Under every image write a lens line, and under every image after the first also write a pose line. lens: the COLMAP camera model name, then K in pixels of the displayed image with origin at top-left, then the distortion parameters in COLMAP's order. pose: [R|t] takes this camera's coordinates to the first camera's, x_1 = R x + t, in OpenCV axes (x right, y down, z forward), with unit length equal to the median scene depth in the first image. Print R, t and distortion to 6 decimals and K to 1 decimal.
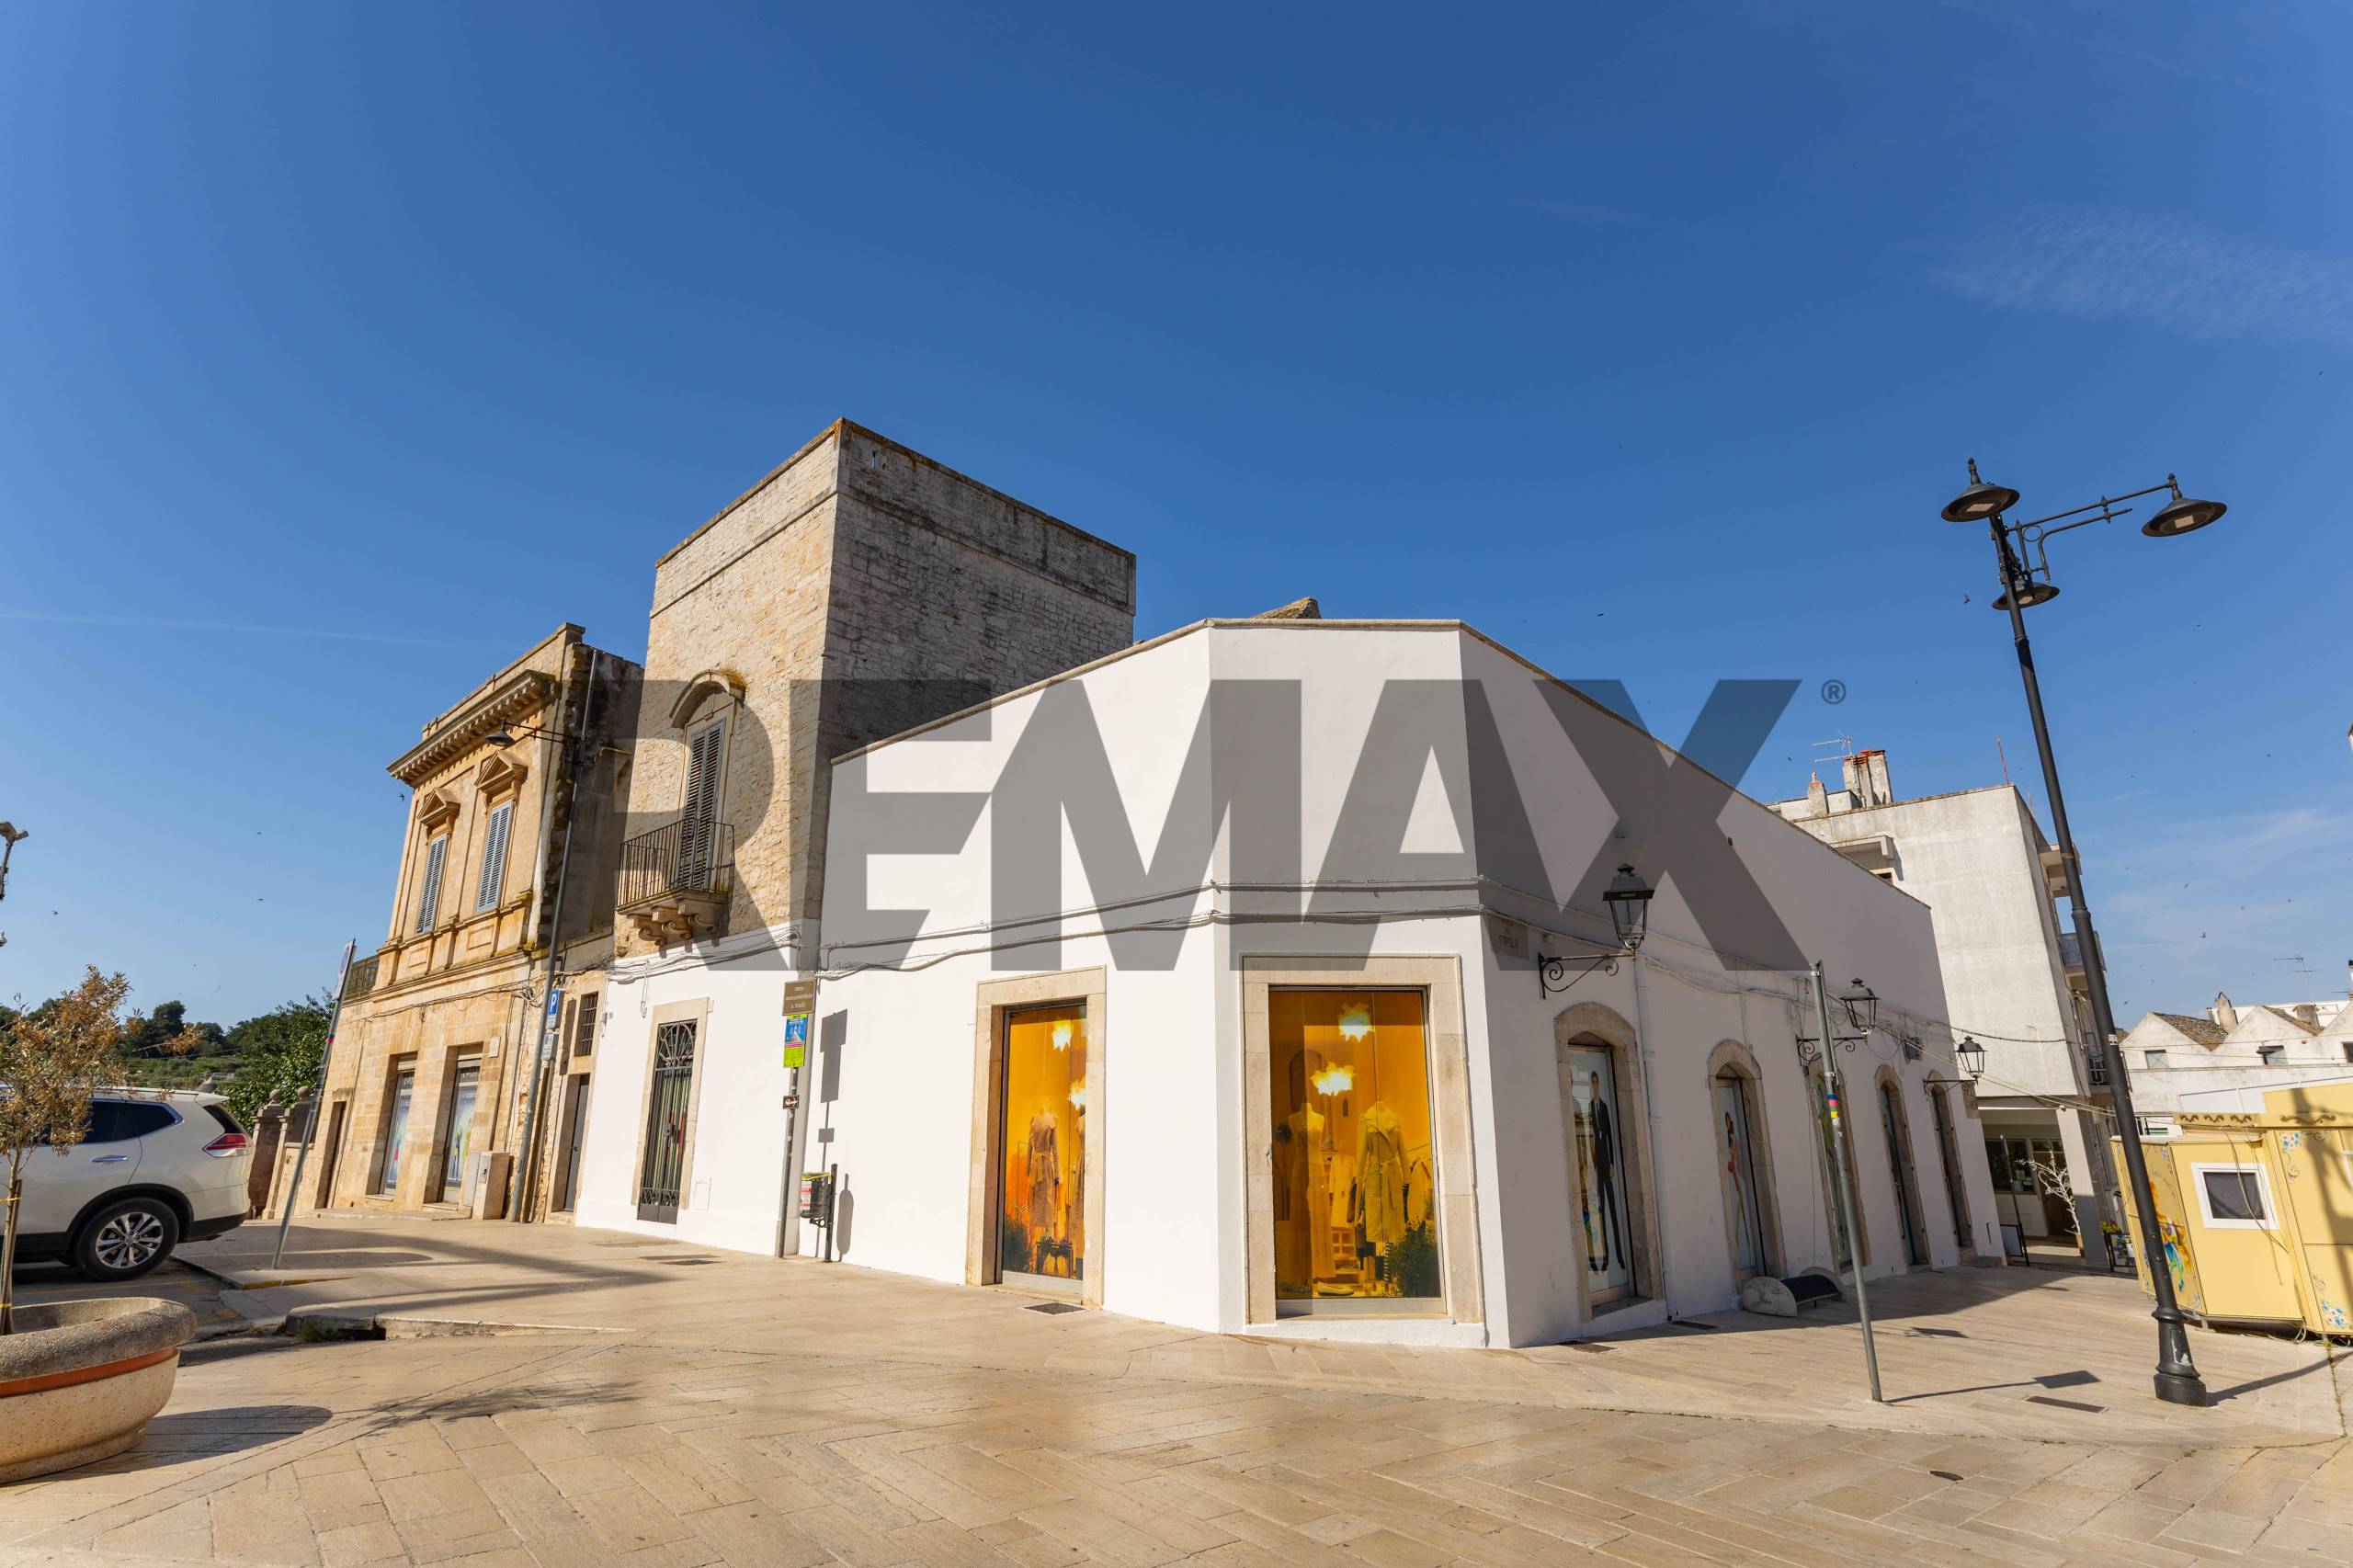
lens RADIAL K [[1184.4, 0, 1176.5], [0, 1184.4, 784.0], [0, 0, 1]] dist [0.002812, 0.000419]
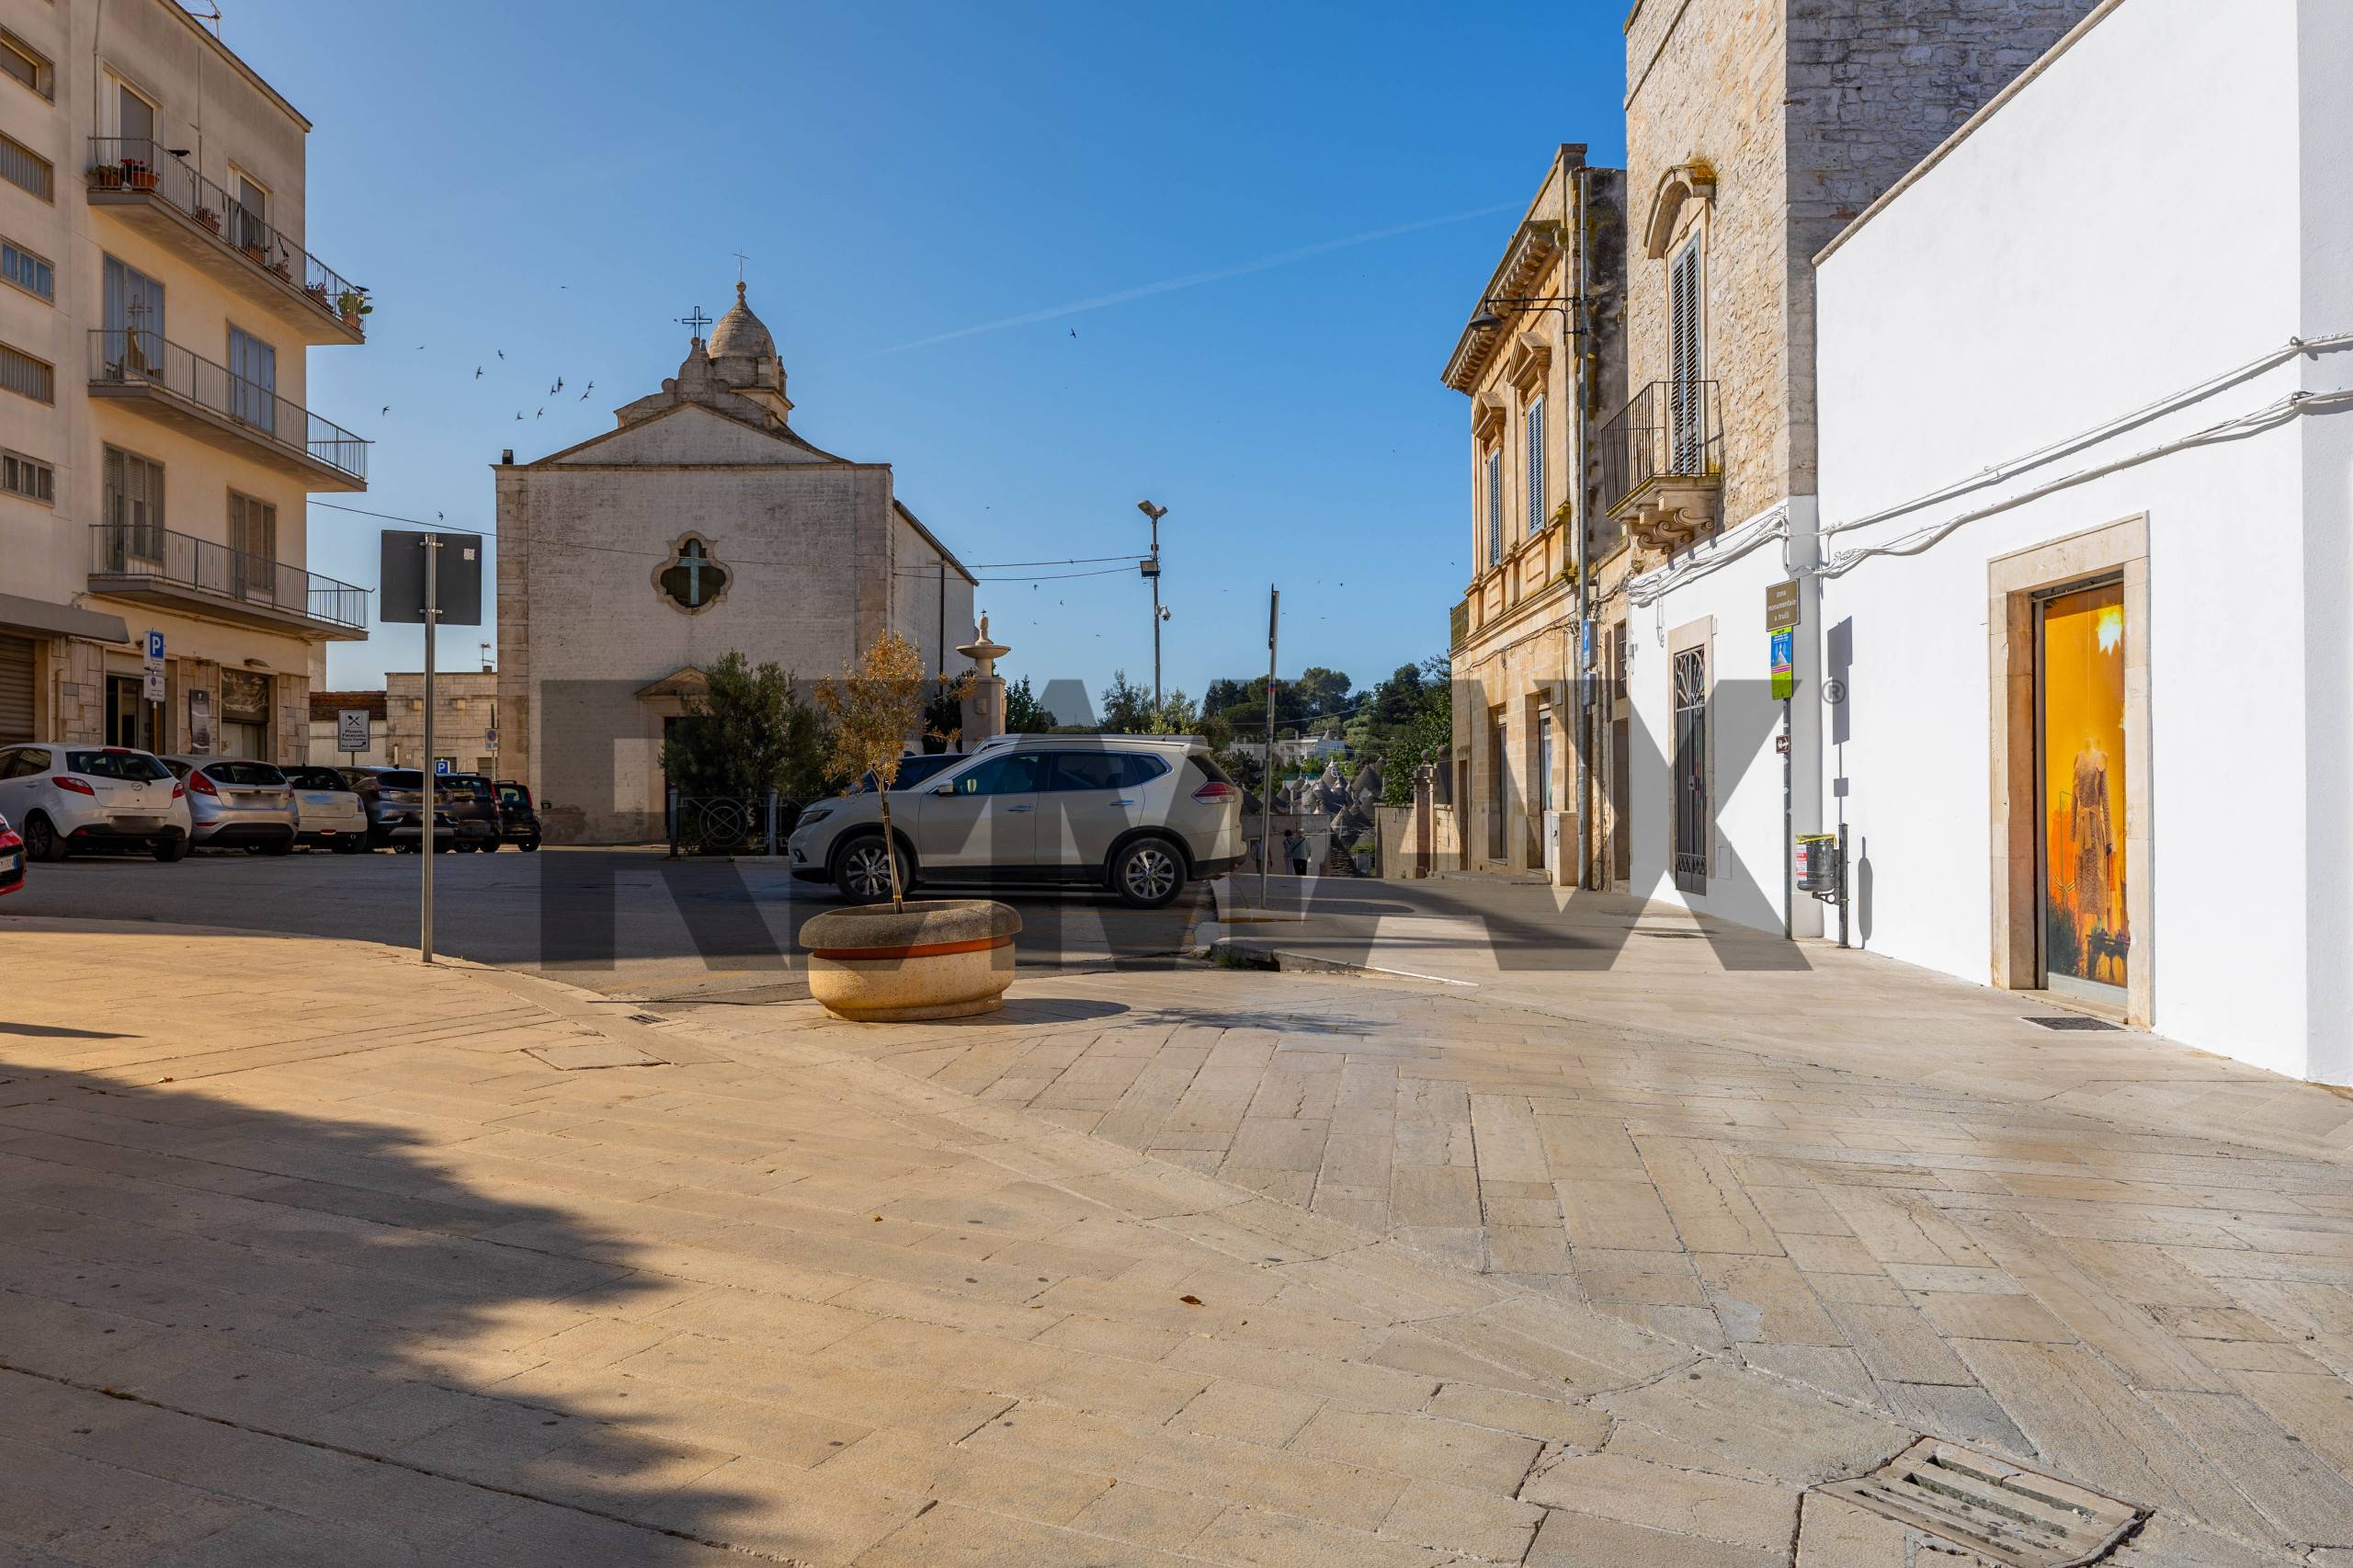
lens RADIAL K [[1685.1, 0, 1176.5], [0, 1685.1, 784.0], [0, 0, 1]] dist [0.009056, 0.002384]
pose [[0.664236, -0.003797, -0.747514, 0.197890], [0.205307, 0.962459, 0.177545, 0.023541], [0.718777, -0.271402, 0.640079, 0.034749]]
